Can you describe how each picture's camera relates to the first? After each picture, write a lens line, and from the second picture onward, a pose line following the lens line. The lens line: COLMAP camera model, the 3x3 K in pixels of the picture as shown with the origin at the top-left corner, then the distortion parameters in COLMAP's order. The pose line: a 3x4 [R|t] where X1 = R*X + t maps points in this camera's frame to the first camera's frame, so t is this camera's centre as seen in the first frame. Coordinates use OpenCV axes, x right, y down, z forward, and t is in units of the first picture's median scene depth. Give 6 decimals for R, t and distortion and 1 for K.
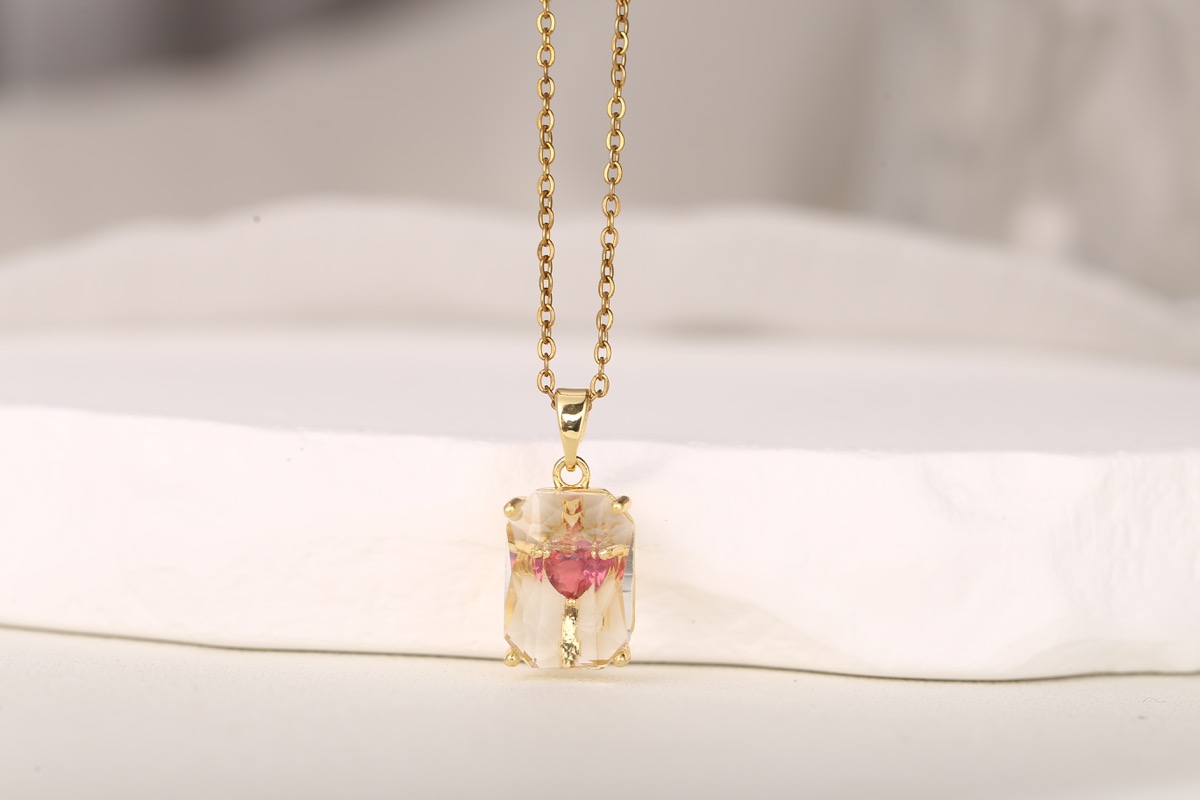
lens RADIAL K [[6171.7, 0, 595.4], [0, 6171.7, 400.1], [0, 0, 1]] dist [0.071104, 0.000000]
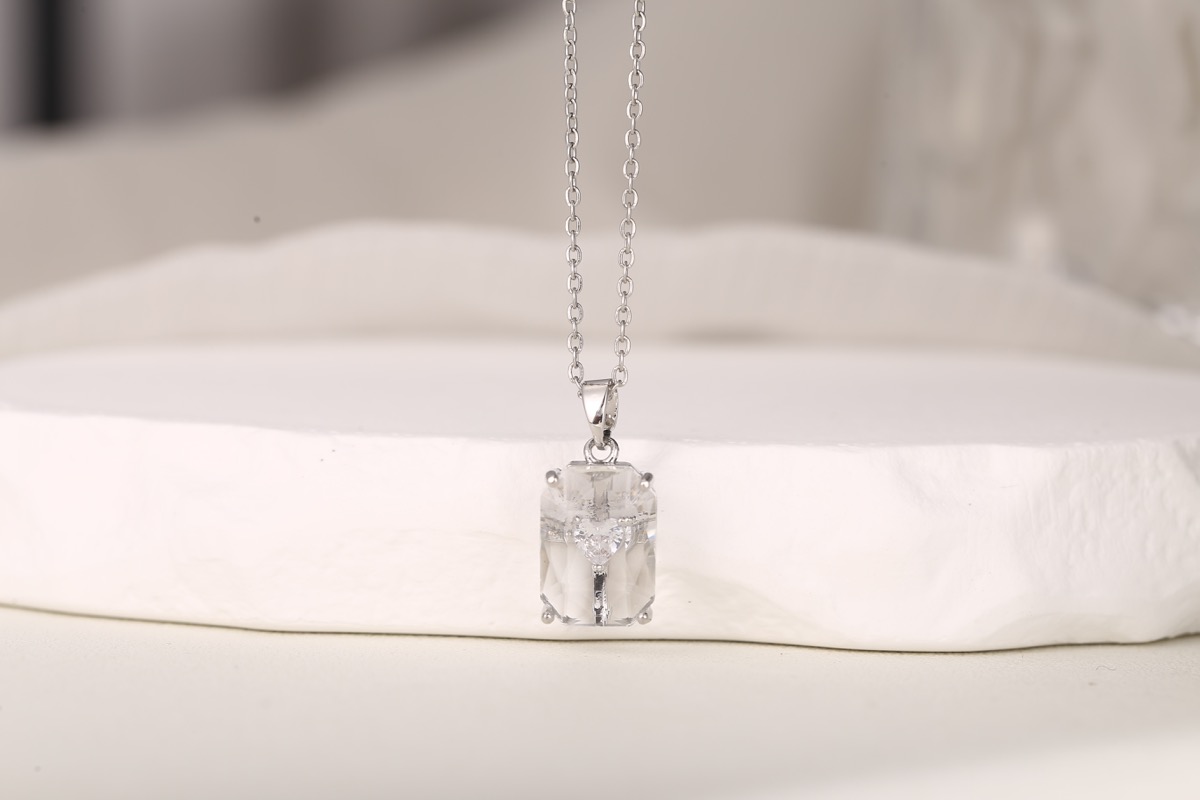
lens RADIAL K [[6171.7, 0, 593.8], [0, 6171.7, 407.4], [0, 0, 1]] dist [0.071104, 0.000000]
pose [[0.999419, -0.013761, -0.031178, 0.033457], [0.013832, 0.999902, 0.002052, -0.001409], [0.031147, -0.002482, 0.999512, -0.103389]]
